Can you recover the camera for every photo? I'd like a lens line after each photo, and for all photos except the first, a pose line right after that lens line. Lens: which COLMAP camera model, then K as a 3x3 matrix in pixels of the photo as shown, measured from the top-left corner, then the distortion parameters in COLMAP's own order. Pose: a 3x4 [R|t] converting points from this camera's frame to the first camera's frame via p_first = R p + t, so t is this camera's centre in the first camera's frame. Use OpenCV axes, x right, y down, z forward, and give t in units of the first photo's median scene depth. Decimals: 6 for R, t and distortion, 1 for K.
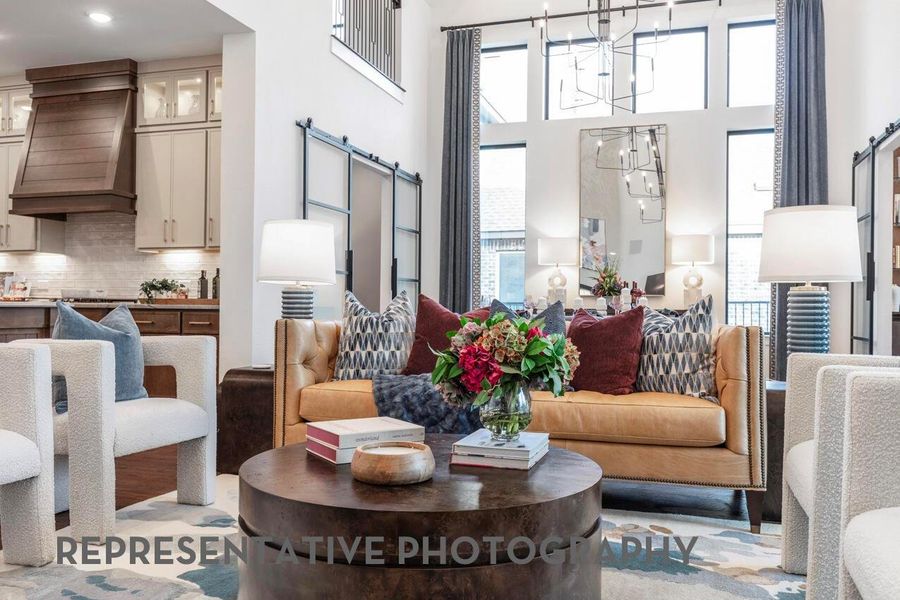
lens RADIAL K [[752.9, 0, 450.0], [0, 752.9, 300.0], [0, 0, 1]] dist [0.008558, 0.012093]
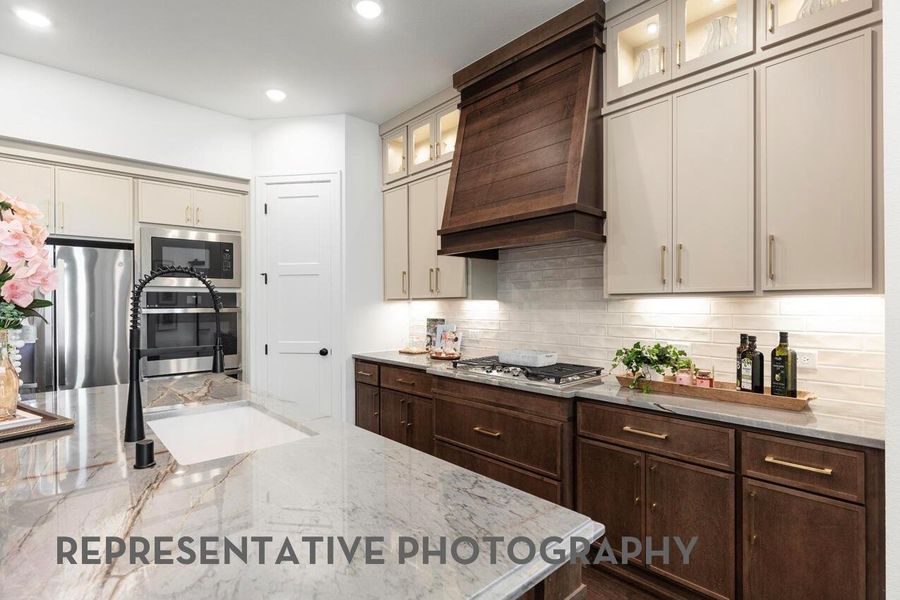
lens RADIAL K [[431.1, 0, 450.0], [0, 431.1, 300.0], [0, 0, 1]] dist [-0.001326, -0.000173]
pose [[0.868517, -0.016855, -0.495373, -0.345788], [0.019109, 0.999817, -0.000516, -0.065534], [0.495291, -0.009019, 0.868680, 0.608121]]
